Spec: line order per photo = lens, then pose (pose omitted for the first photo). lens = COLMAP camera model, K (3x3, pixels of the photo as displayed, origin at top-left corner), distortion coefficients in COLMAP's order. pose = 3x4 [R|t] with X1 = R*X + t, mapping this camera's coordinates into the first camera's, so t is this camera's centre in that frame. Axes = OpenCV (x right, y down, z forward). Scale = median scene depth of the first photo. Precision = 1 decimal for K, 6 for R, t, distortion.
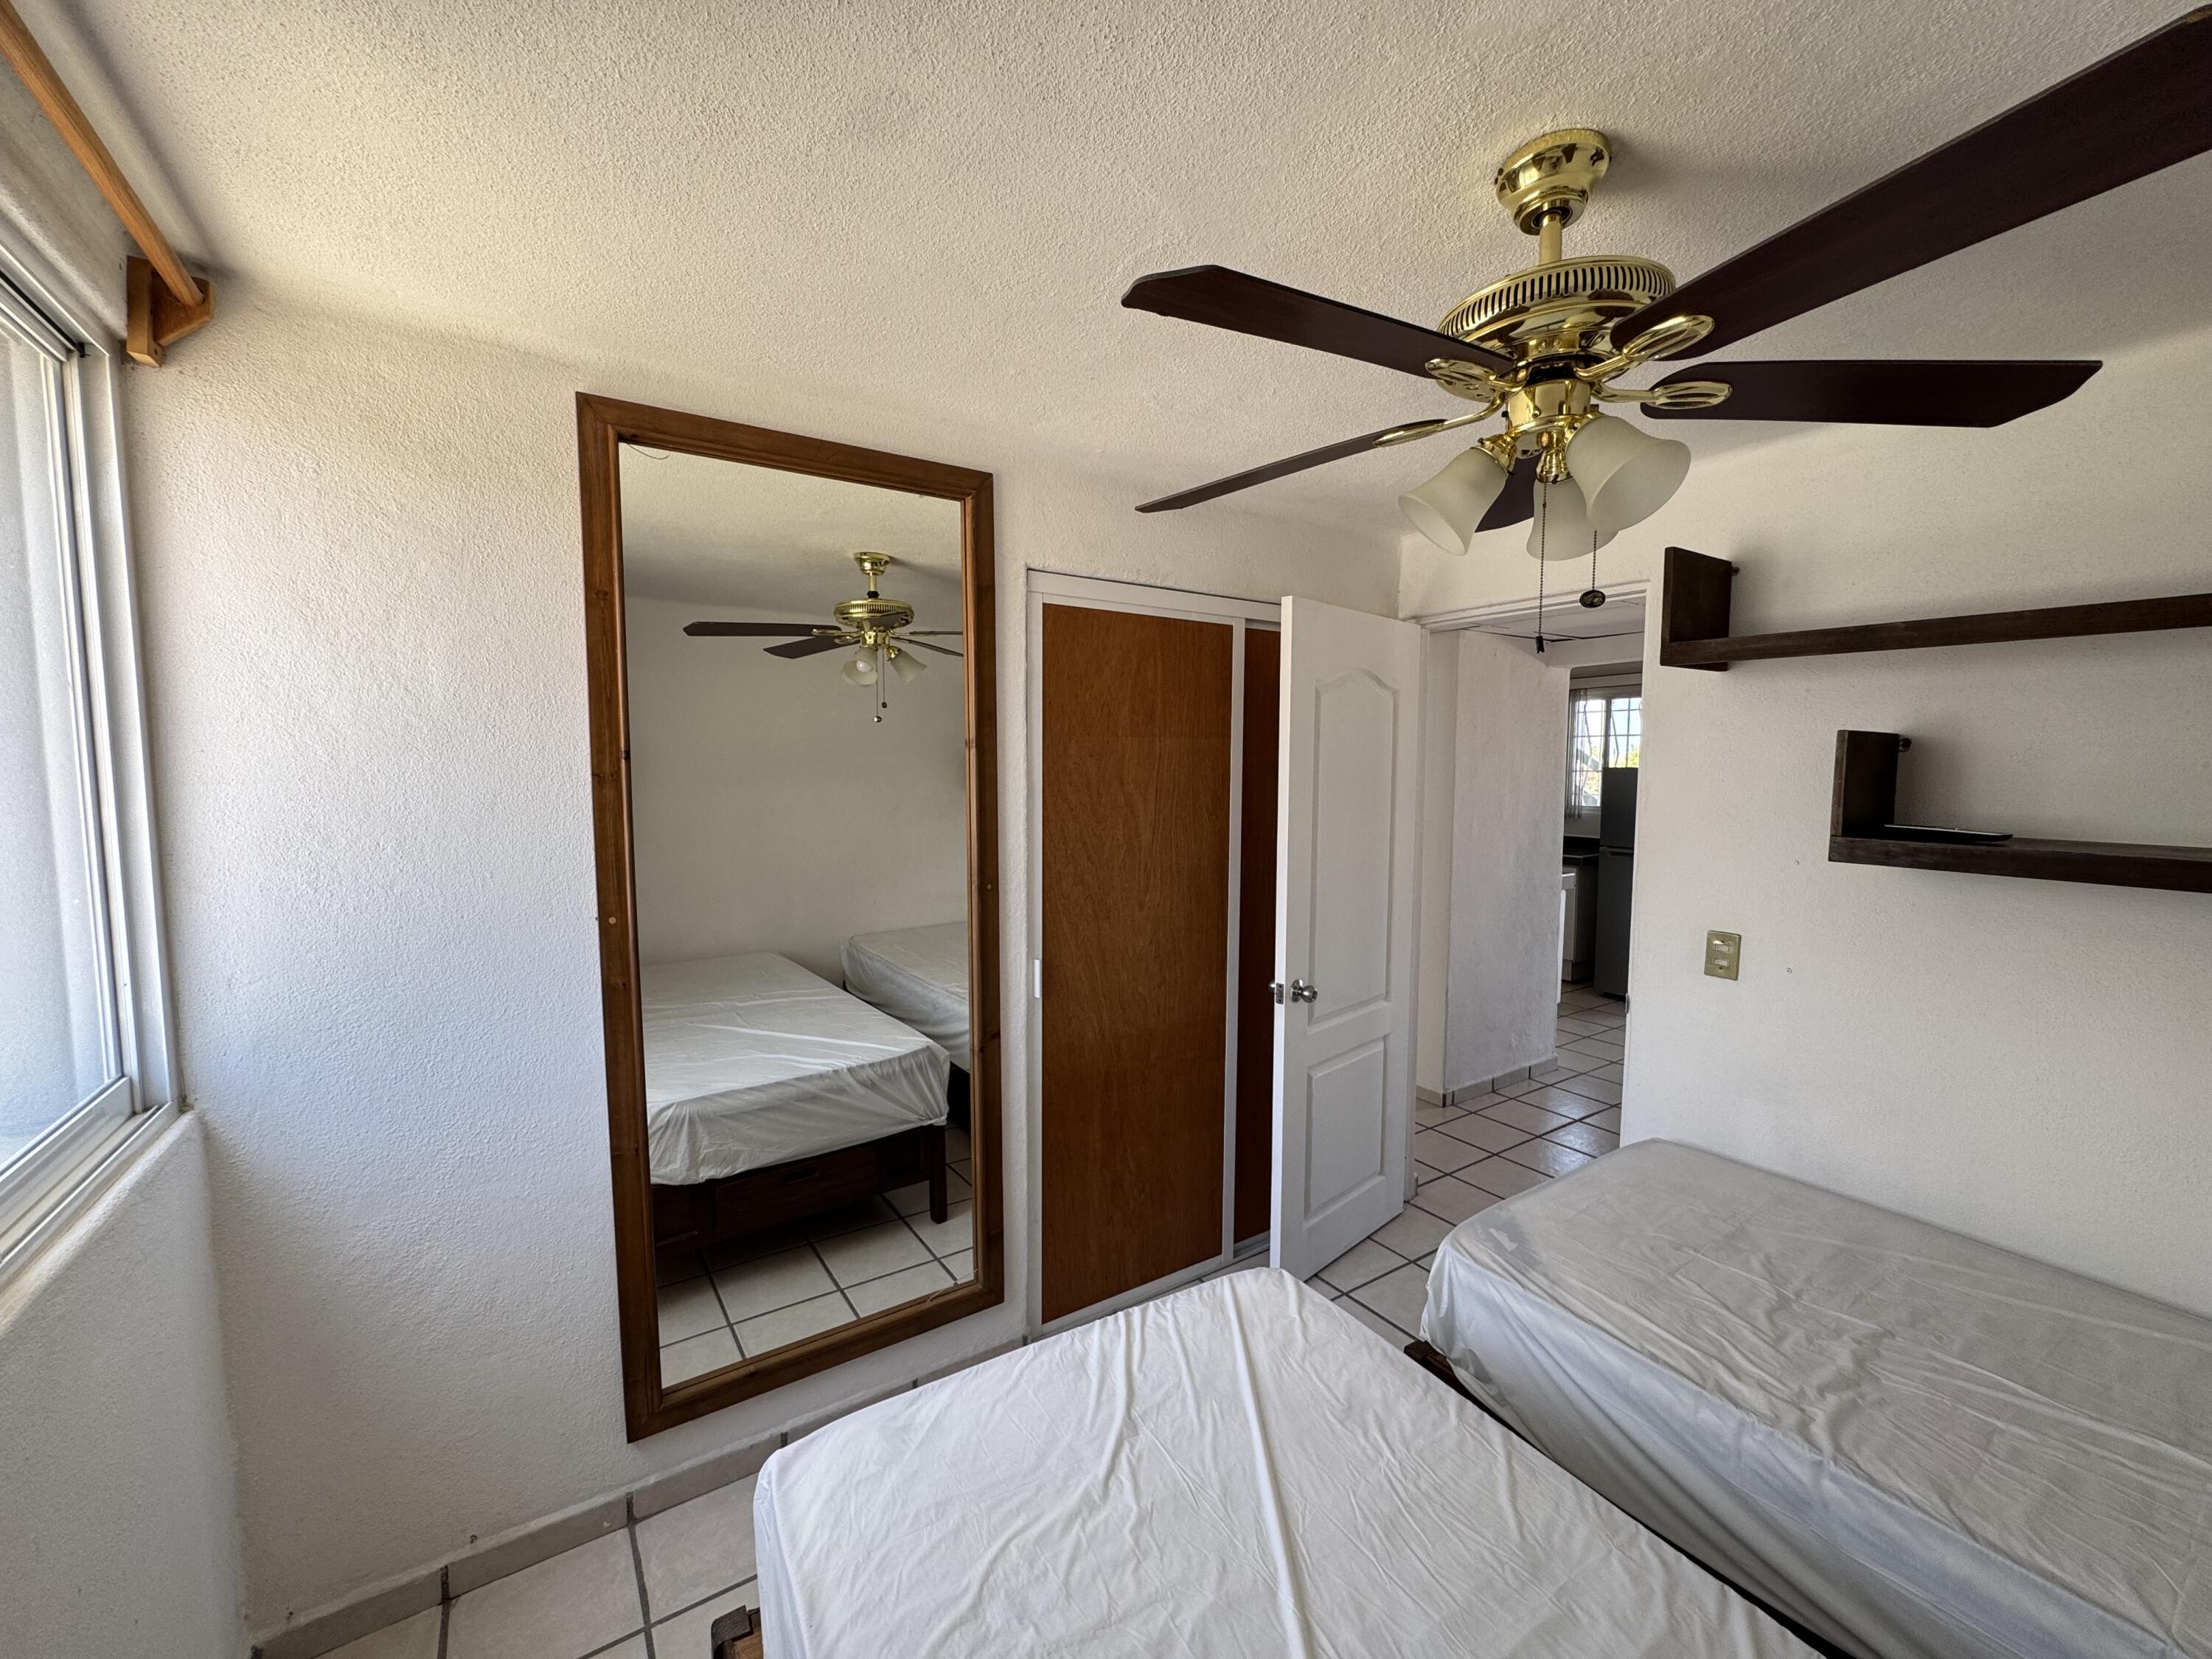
lens RADIAL K [[889.5, 0, 1106.0], [0, 889.5, 829.5], [0, 0, 1]] dist [-0.003163, 0.000016]
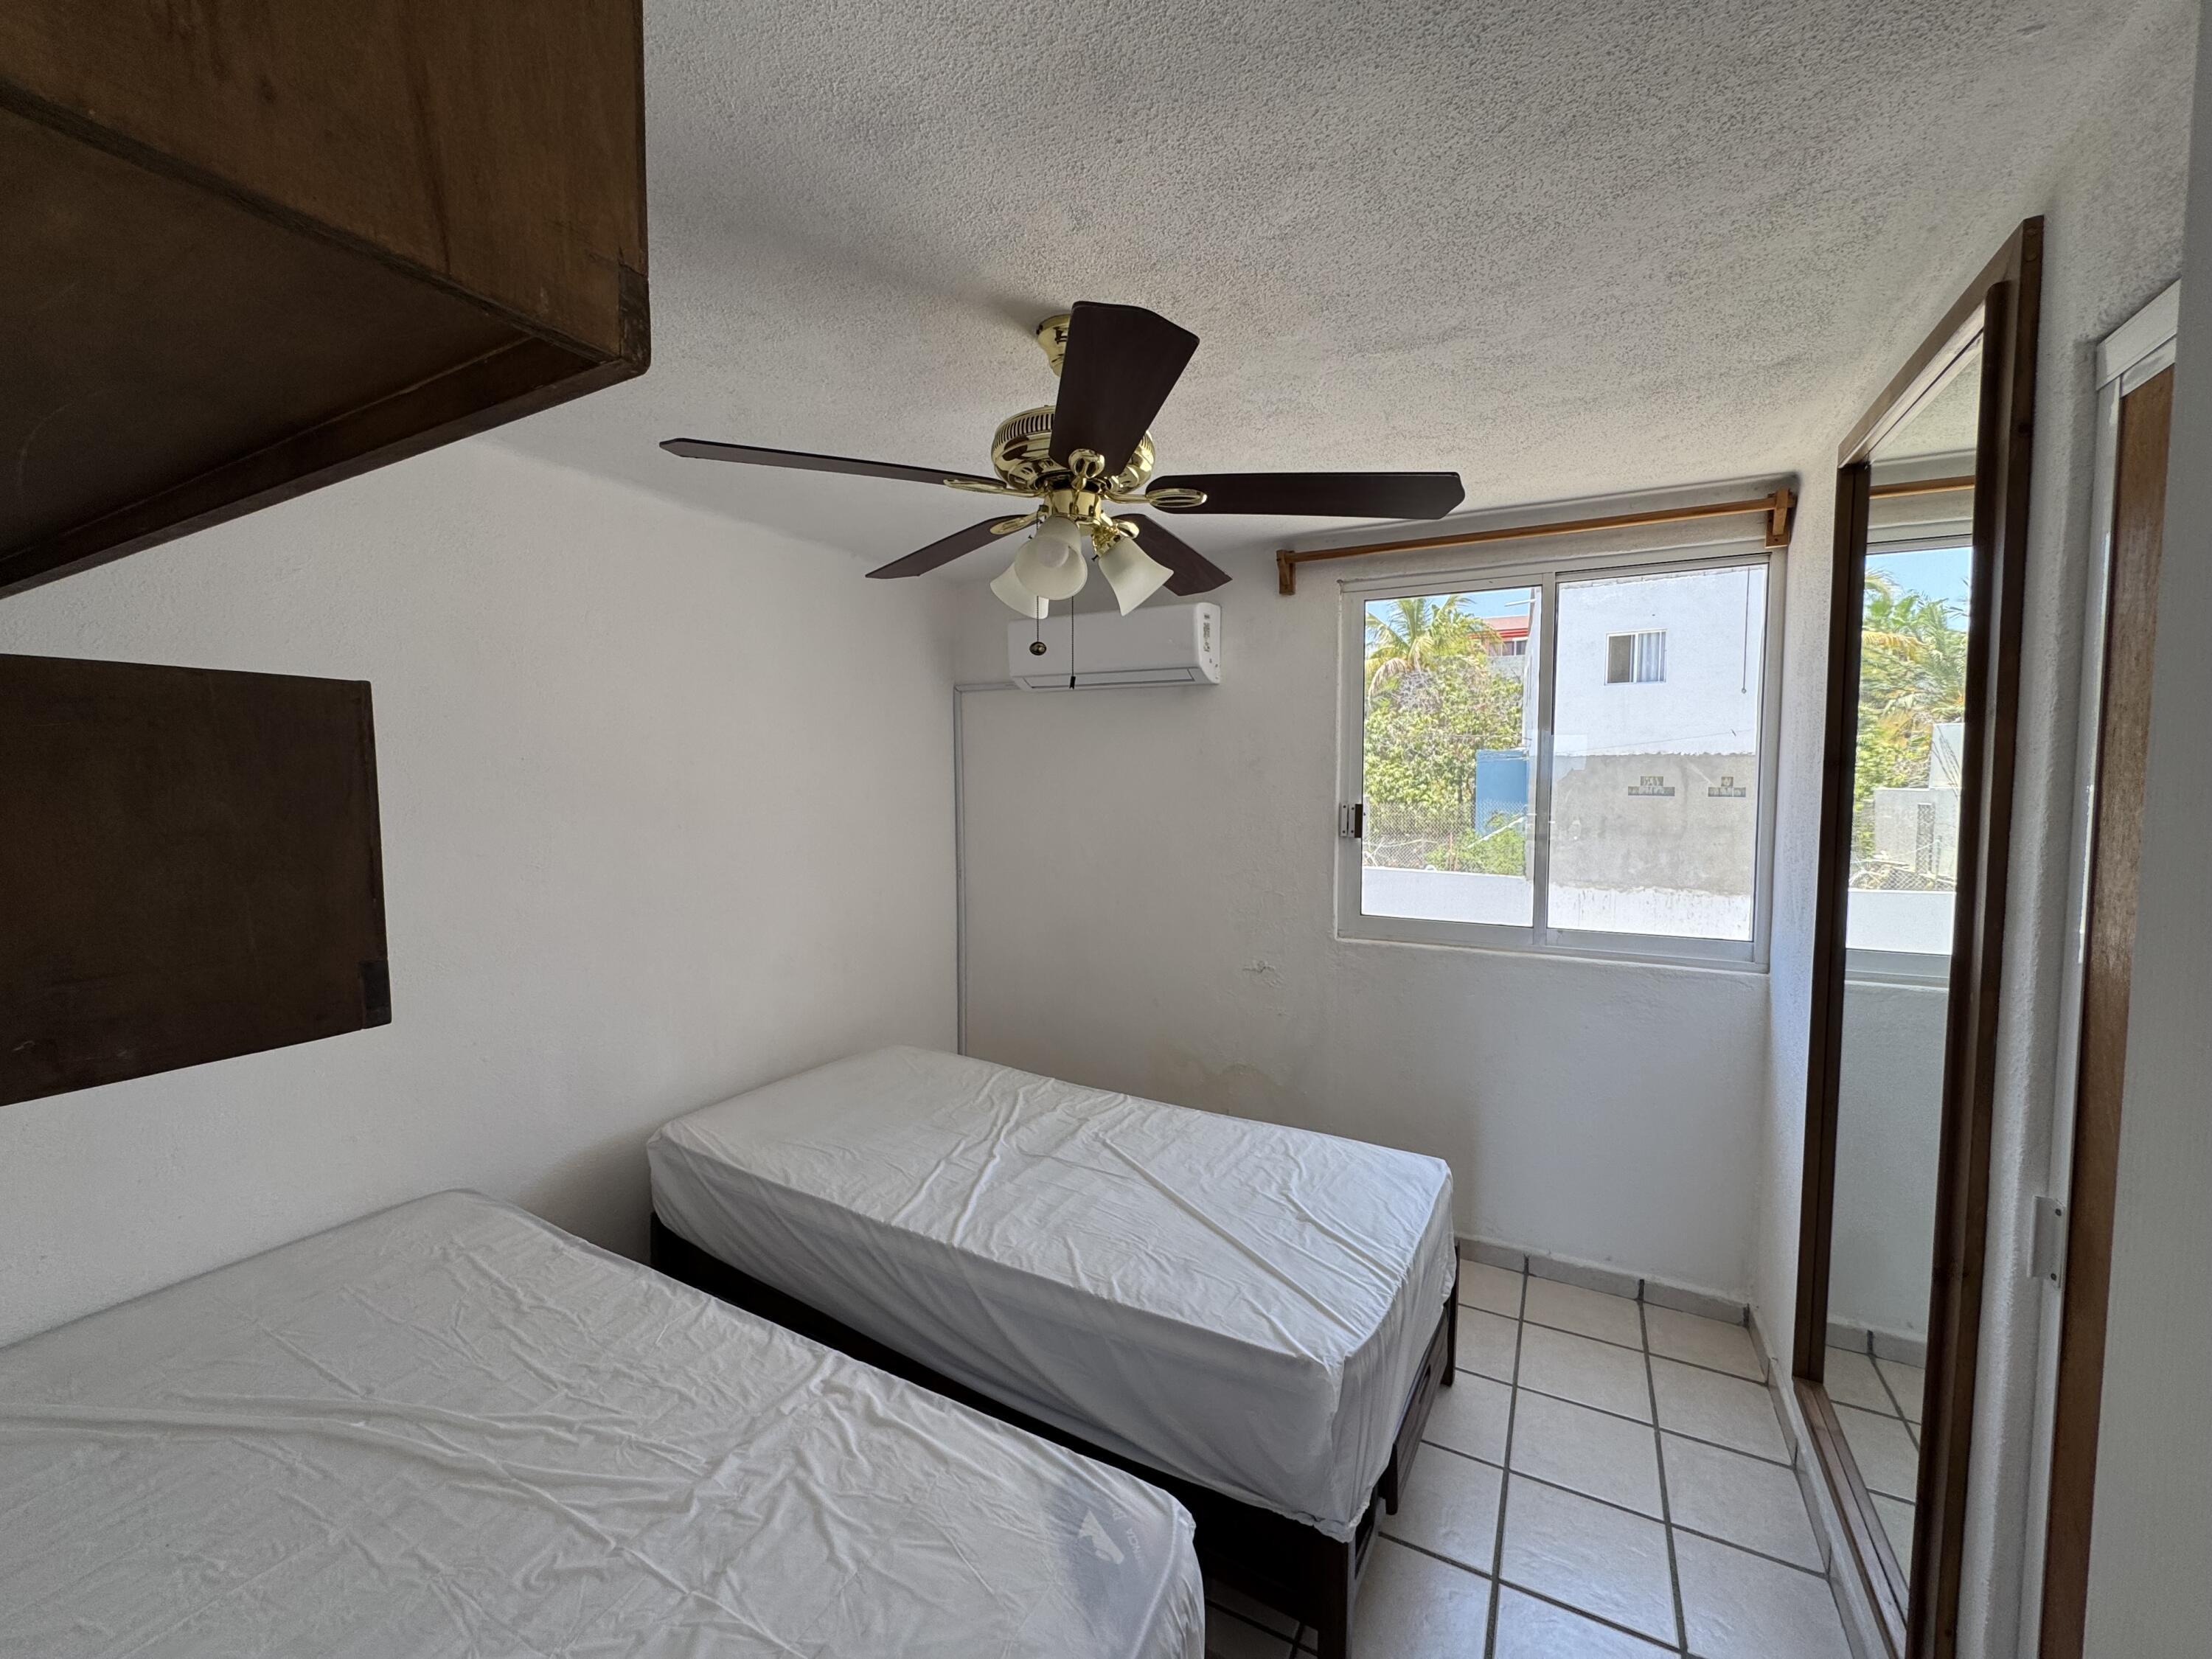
lens RADIAL K [[889.5, 0, 1106.0], [0, 889.5, 829.5], [0, 0, 1]] dist [-0.003163, 0.000016]
pose [[-0.878569, 0.027408, -0.476829, 1.006642], [-0.038731, 0.990976, 0.128323, -0.150042], [0.476043, 0.131209, -0.869579, 2.046031]]
